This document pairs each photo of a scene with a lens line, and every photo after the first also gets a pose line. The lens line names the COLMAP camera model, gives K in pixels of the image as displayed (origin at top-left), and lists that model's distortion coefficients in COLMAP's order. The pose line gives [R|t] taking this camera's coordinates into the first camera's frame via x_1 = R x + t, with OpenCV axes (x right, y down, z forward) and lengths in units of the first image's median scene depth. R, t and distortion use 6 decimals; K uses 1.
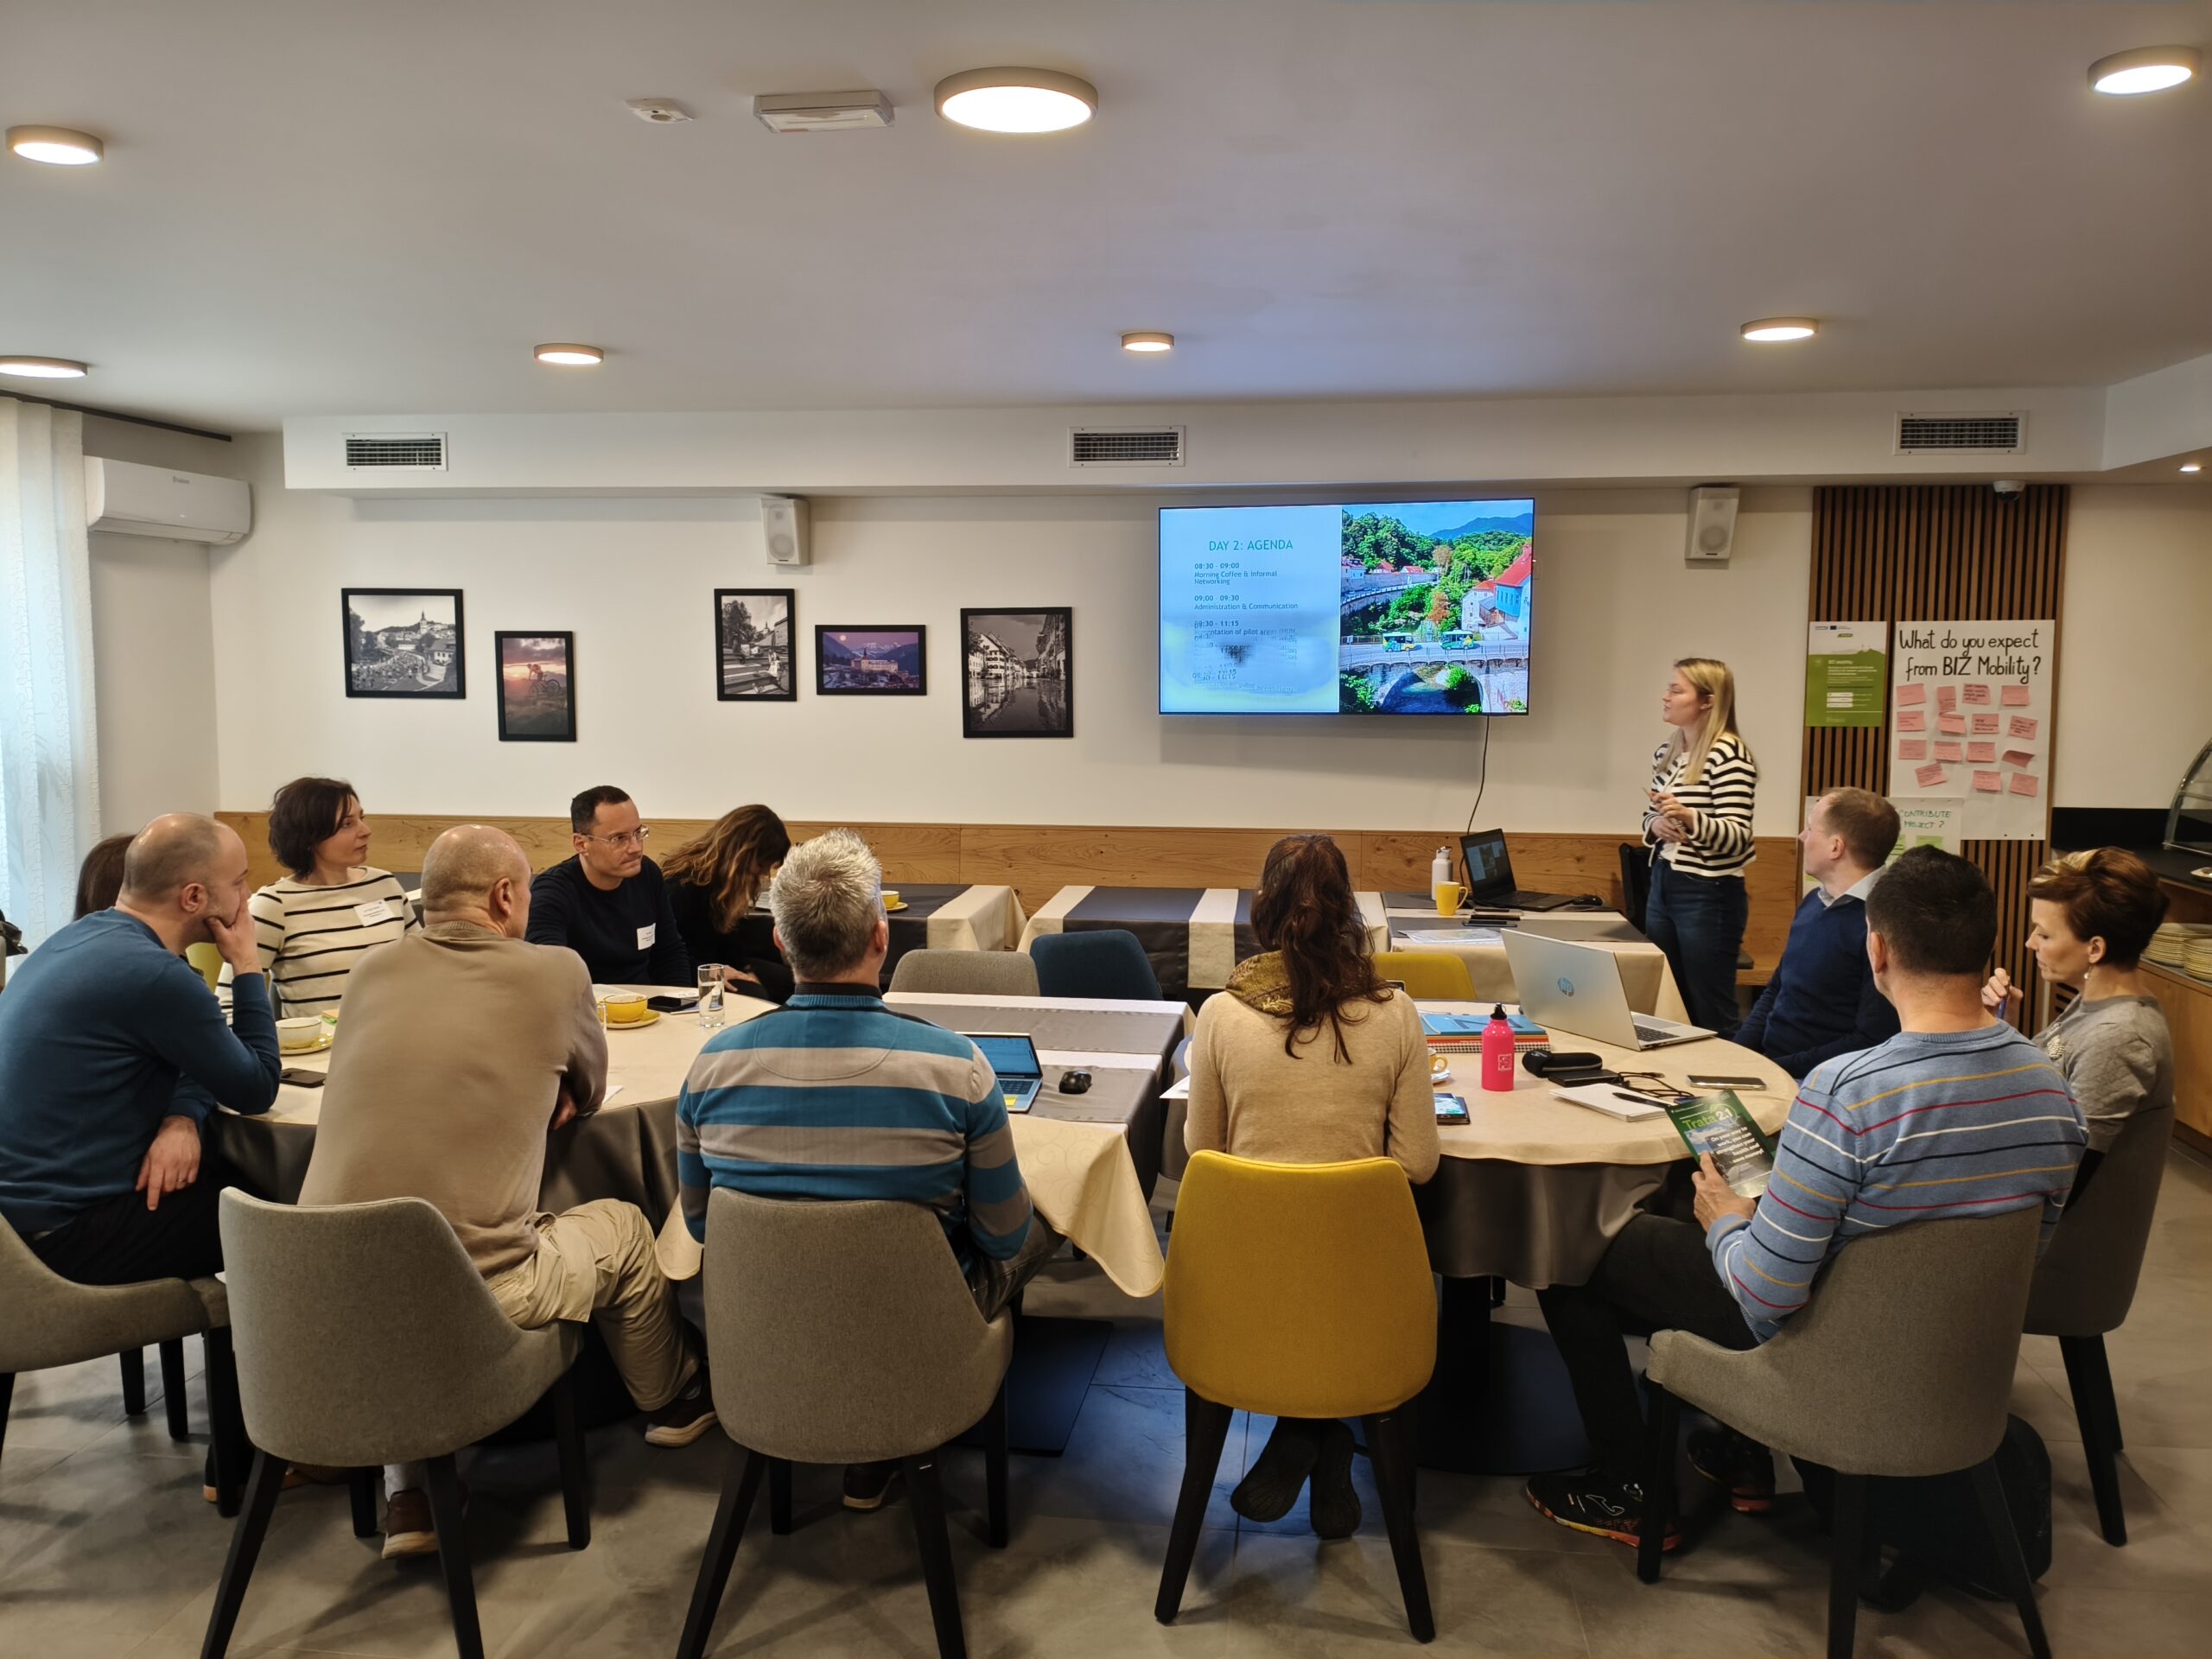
lens RADIAL K [[1722.3, 0, 1057.2], [0, 1722.3, 827.3], [0, 0, 1]] dist [0.209622, -0.307527]
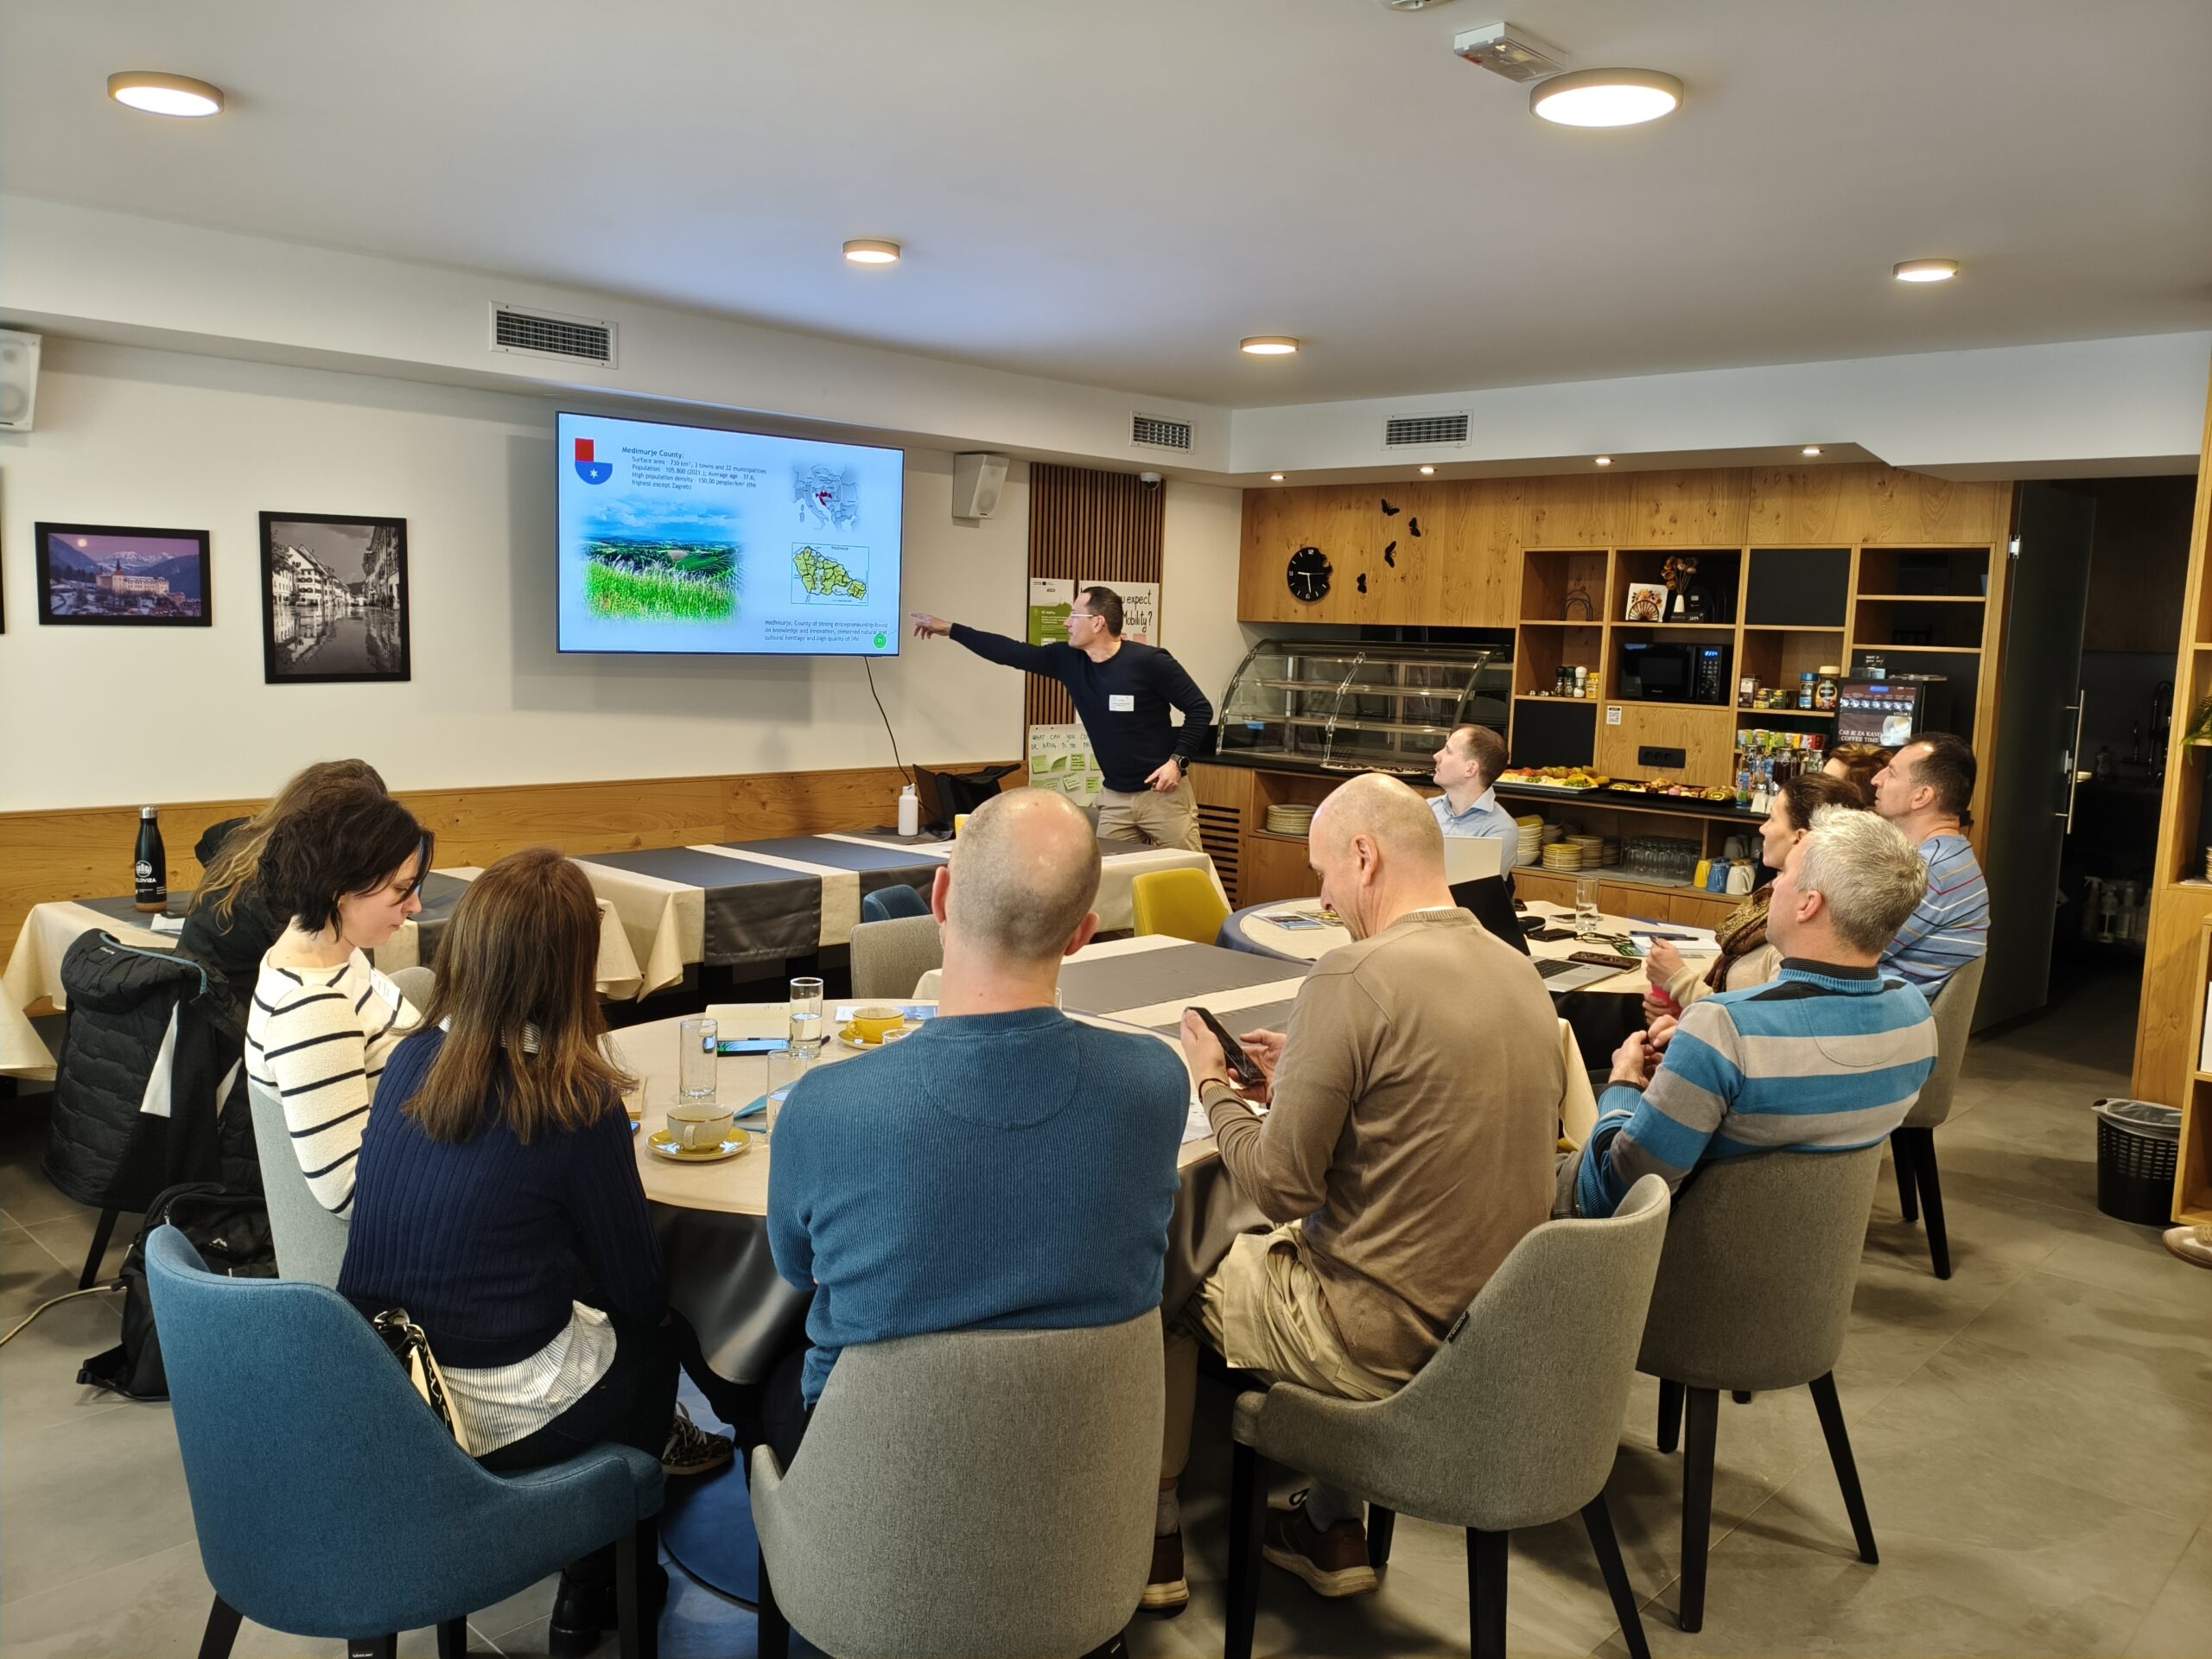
lens RADIAL K [[1723.3, 0, 1068.0], [0, 1723.3, 826.5], [0, 0, 1]] dist [0.065745, -0.092532]
pose [[0.602476, -0.080908, 0.794026, -0.457132], [0.050933, 0.996718, 0.062915, -0.020158], [-0.796510, 0.002537, 0.604620, 0.267629]]
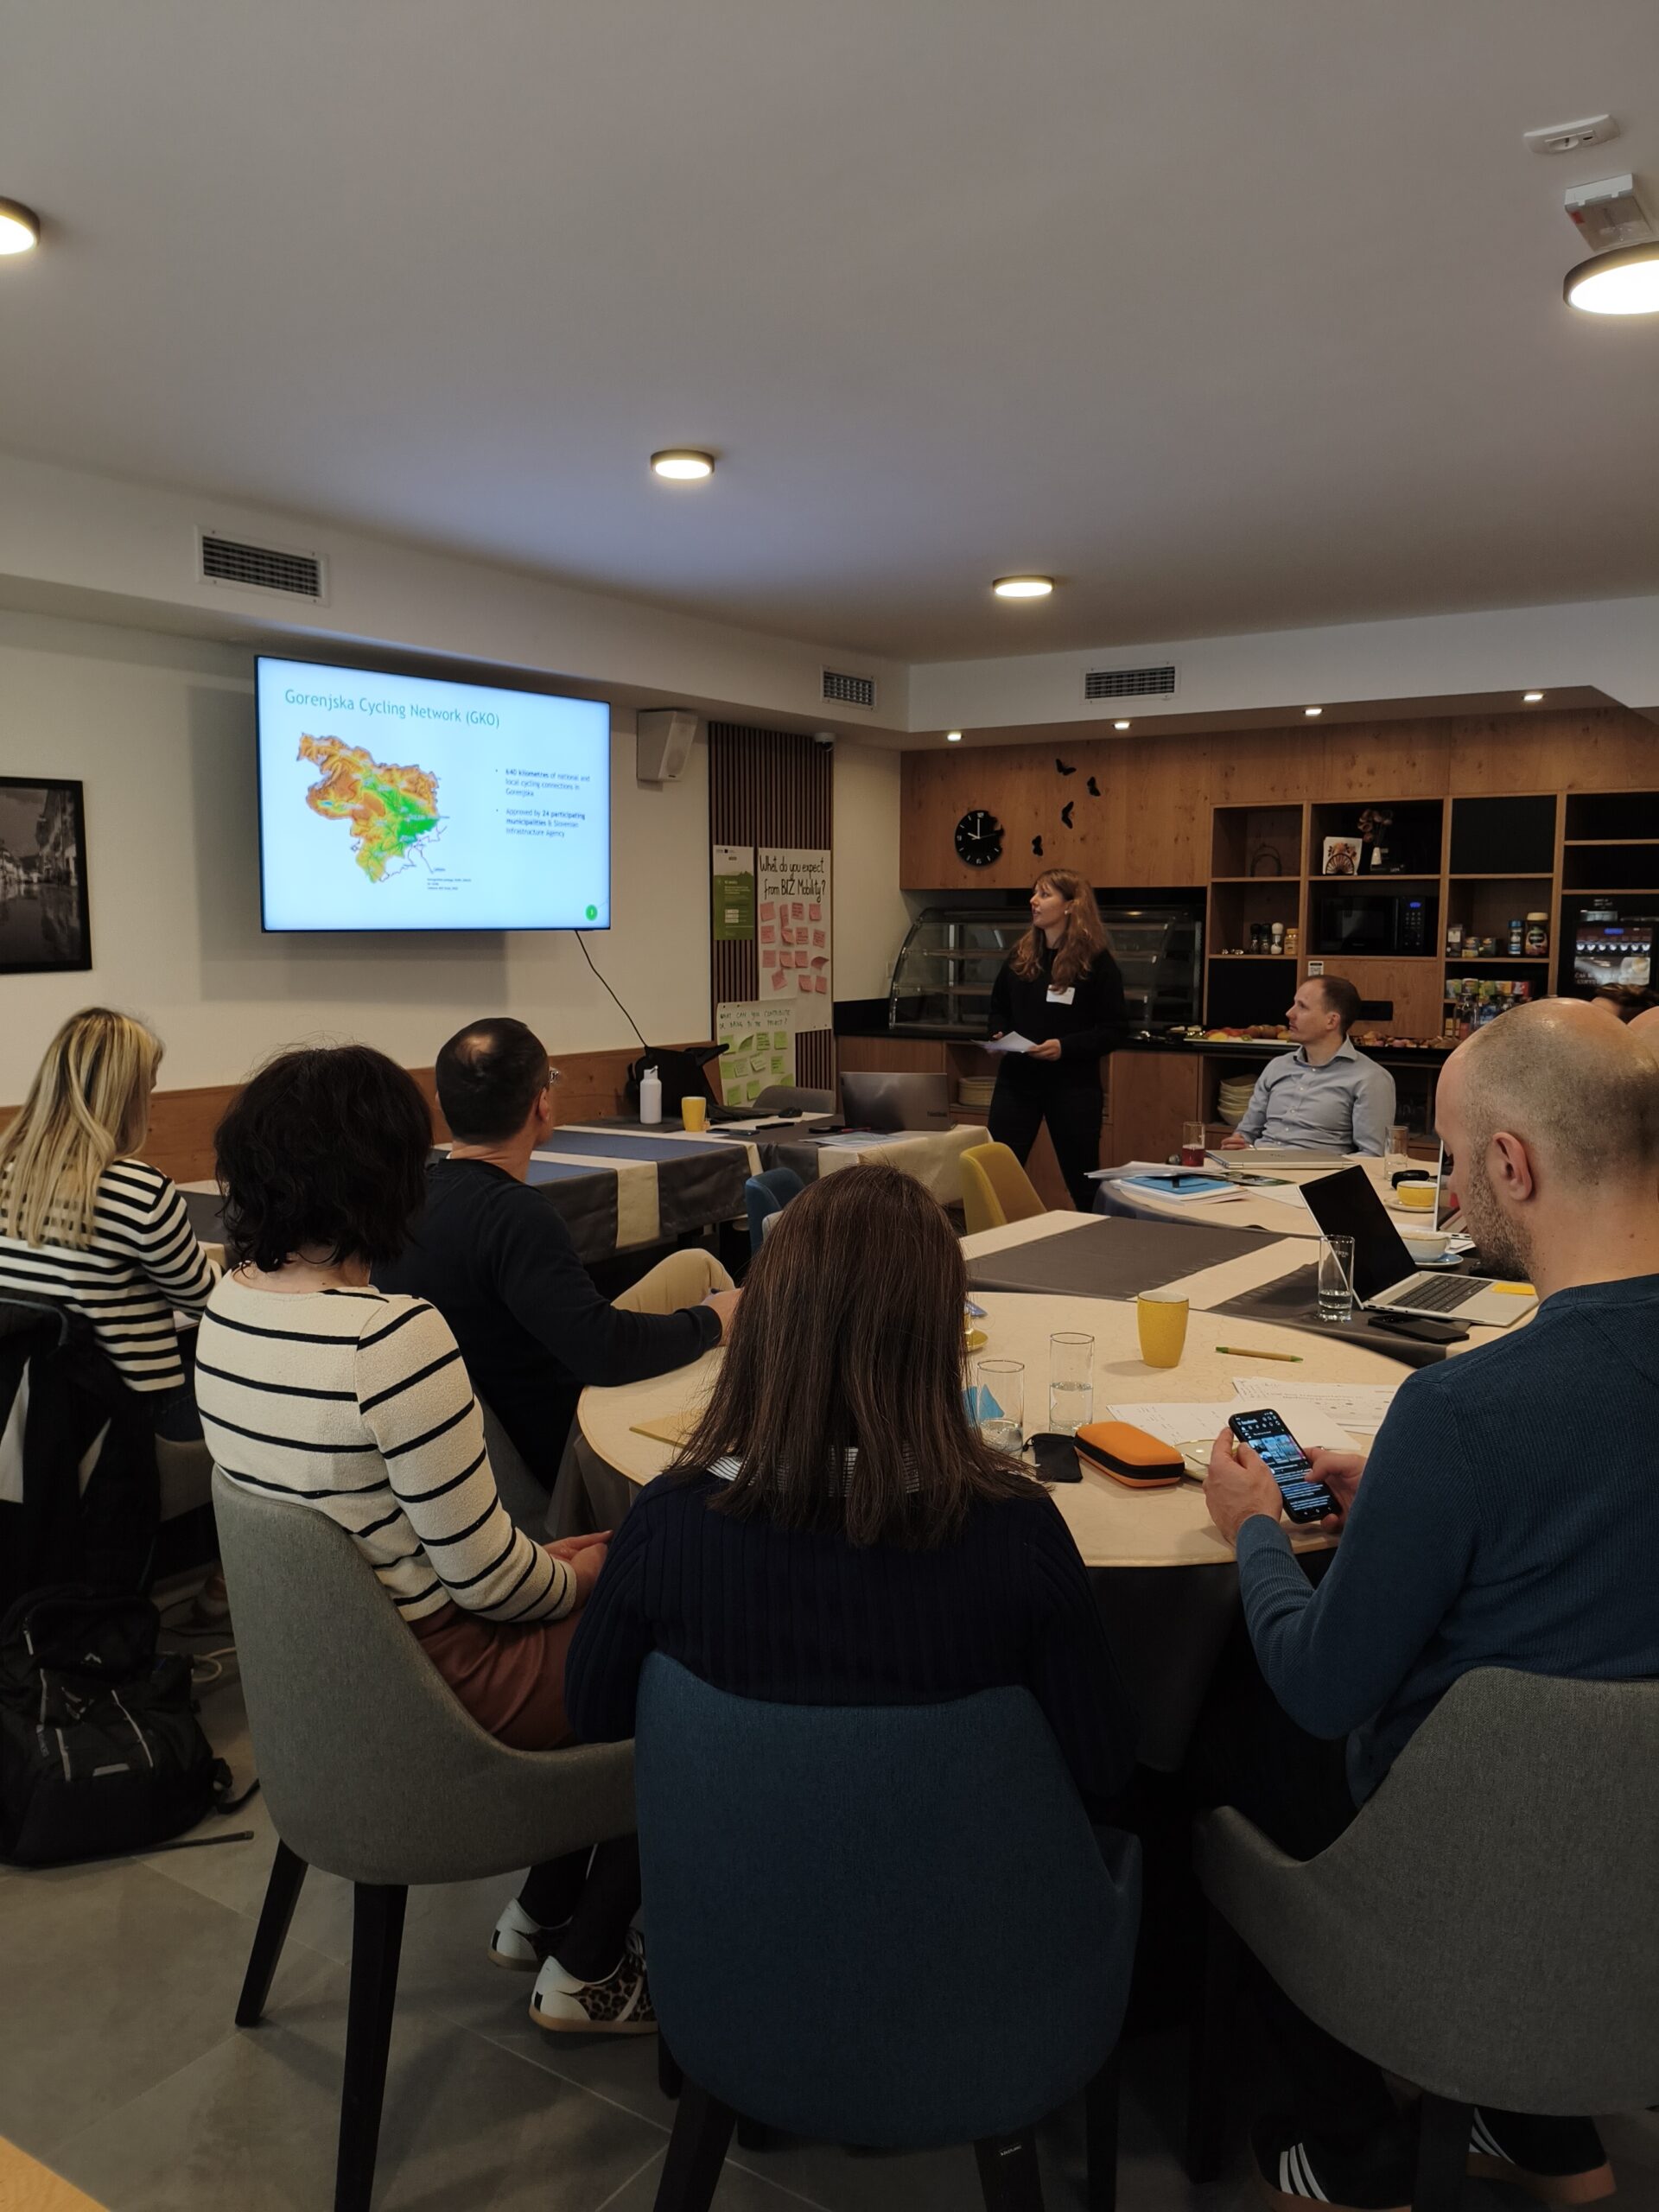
lens RADIAL K [[1723.3, 0, 821.2], [0, 1723.3, 1132.2], [0, 0, 1]] dist [0.065745, -0.092532]
pose [[0.453376, -0.113761, 0.884030, -0.485207], [0.086858, 0.992740, 0.083205, -0.020396], [-0.887077, 0.039062, 0.459965, 0.424377]]
